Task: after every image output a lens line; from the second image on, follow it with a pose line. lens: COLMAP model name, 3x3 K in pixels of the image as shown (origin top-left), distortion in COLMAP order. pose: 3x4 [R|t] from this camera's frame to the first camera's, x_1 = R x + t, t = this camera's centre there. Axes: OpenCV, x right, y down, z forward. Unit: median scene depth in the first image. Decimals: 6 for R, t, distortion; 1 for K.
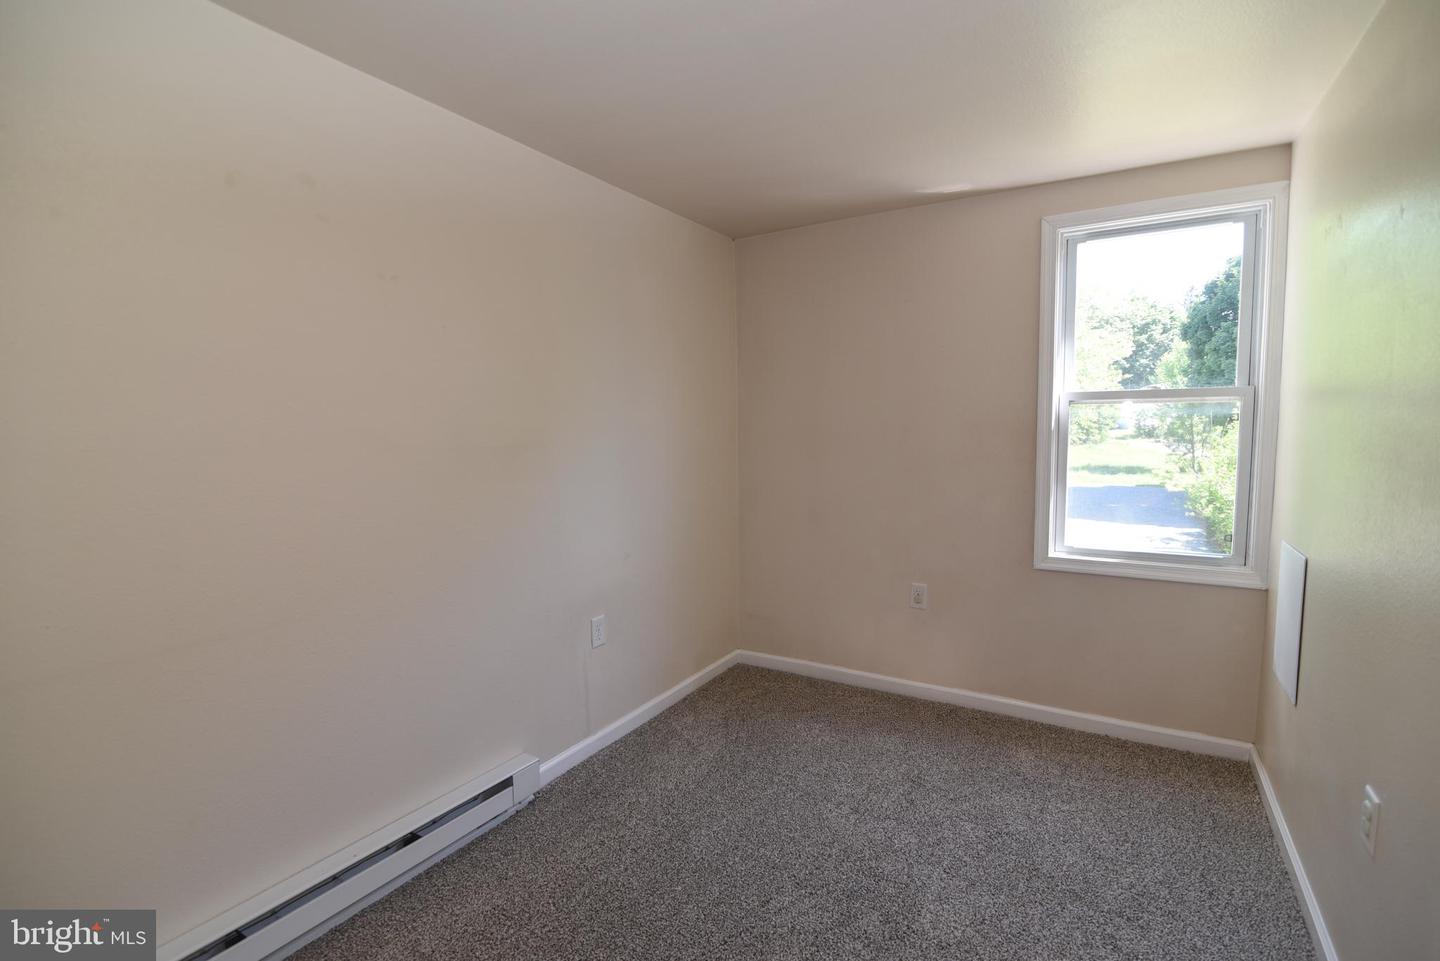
lens RADIAL K [[657.8, 0, 713.2], [0, 657.8, 483.1], [0, 0, 1]] dist [-0.028665, 0.000317]
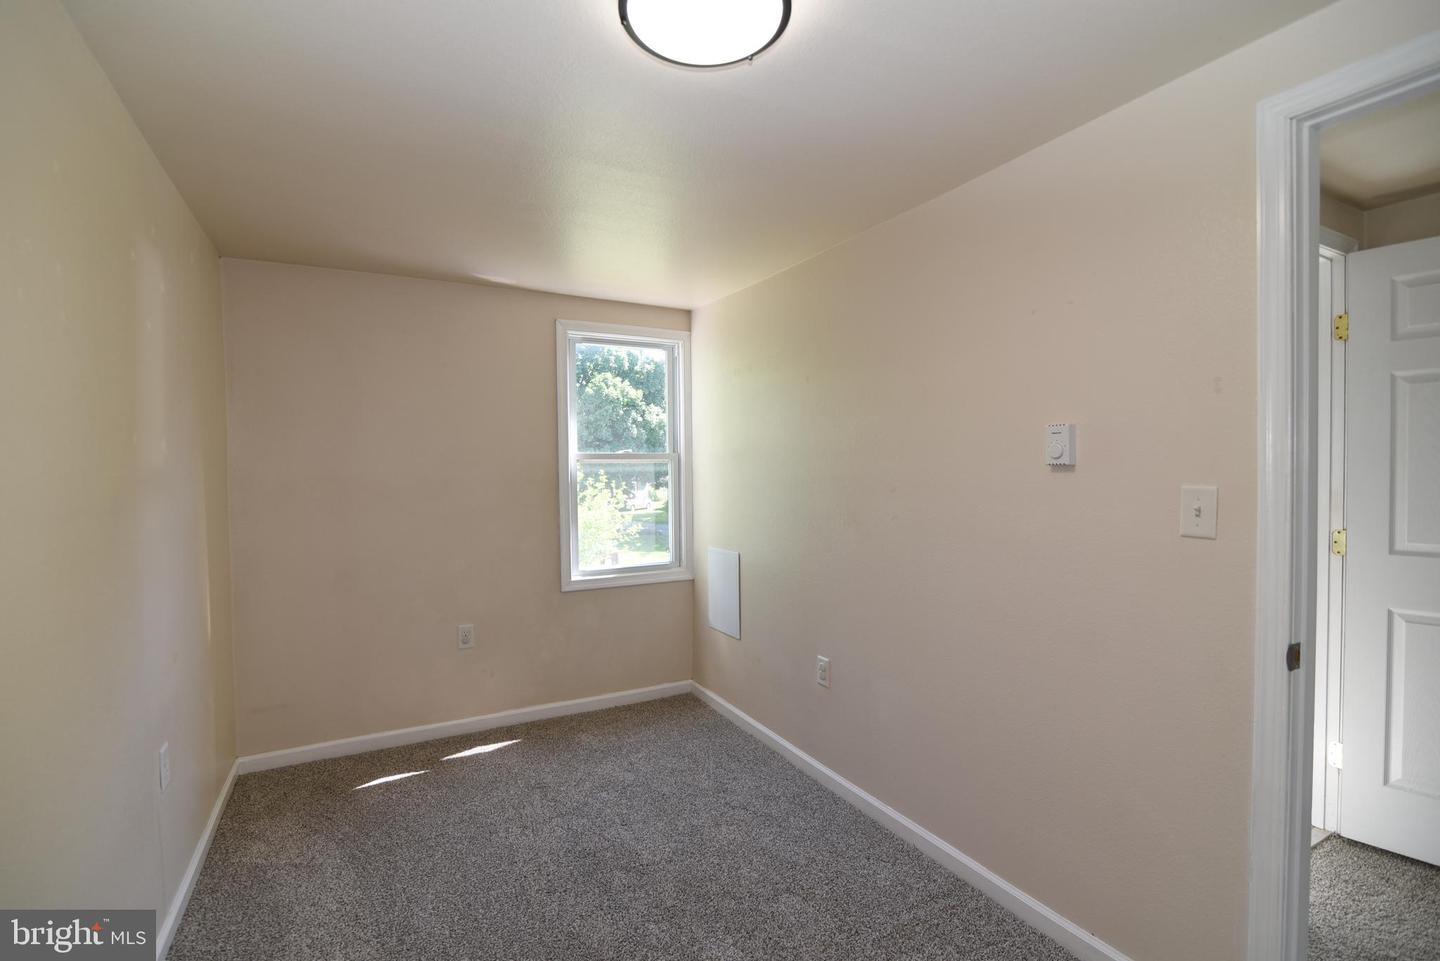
lens RADIAL K [[657.8, 0, 713.2], [0, 657.8, 483.1], [0, 0, 1]] dist [-0.028665, 0.000317]
pose [[0.495438, -0.007482, 0.868611, -0.506742], [0.078534, 0.996253, -0.036213, -0.010282], [-0.865086, 0.086157, 0.494169, 0.114694]]
